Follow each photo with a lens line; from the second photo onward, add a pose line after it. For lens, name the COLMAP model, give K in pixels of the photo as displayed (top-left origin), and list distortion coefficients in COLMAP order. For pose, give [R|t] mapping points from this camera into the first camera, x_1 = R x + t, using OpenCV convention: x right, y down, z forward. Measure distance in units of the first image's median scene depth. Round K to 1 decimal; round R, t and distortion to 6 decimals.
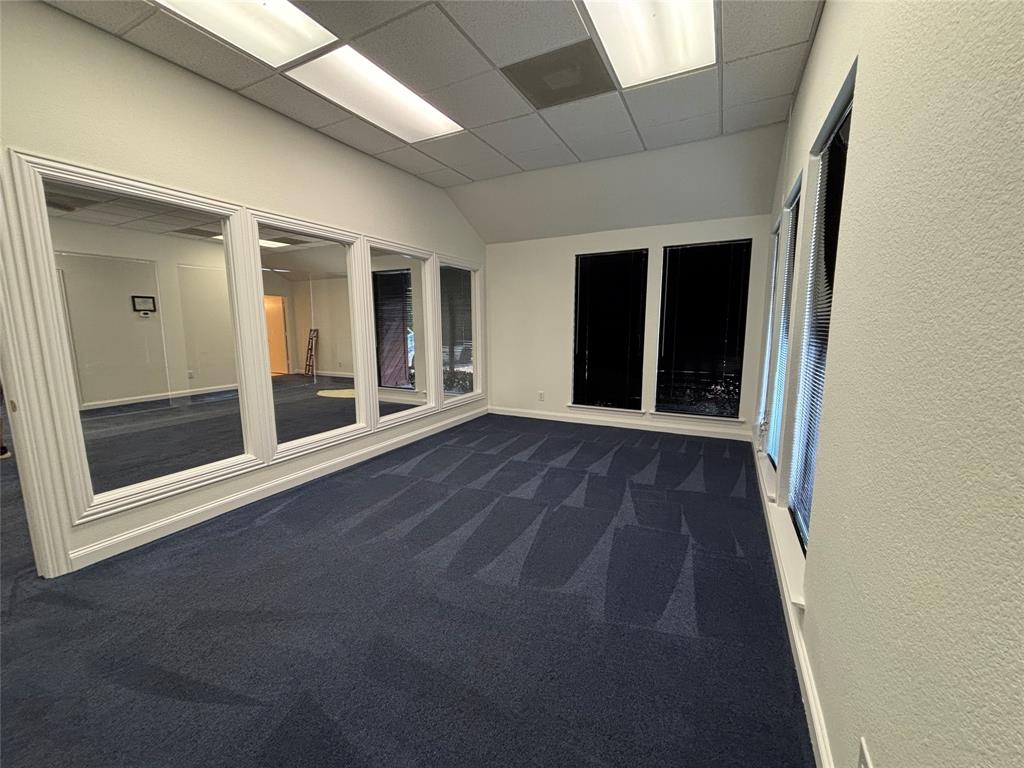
lens RADIAL K [[410.9, 0, 508.8], [0, 410.9, 384.2], [0, 0, 1]] dist [-0.000421, 0.000027]
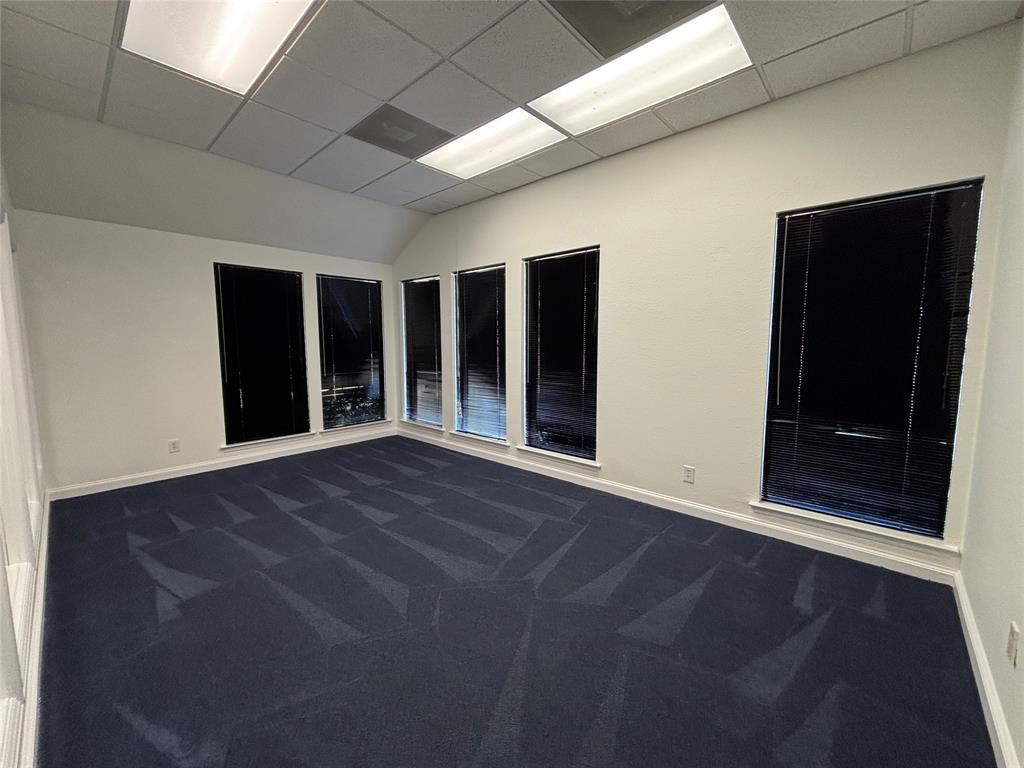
lens RADIAL K [[410.9, 0, 508.8], [0, 410.9, 384.2], [0, 0, 1]] dist [-0.000421, 0.000027]
pose [[0.260538, -0.094933, 0.960785, -0.632766], [0.143712, 0.987881, 0.058640, -0.050999], [-0.954708, 0.122799, 0.271023, 0.319204]]
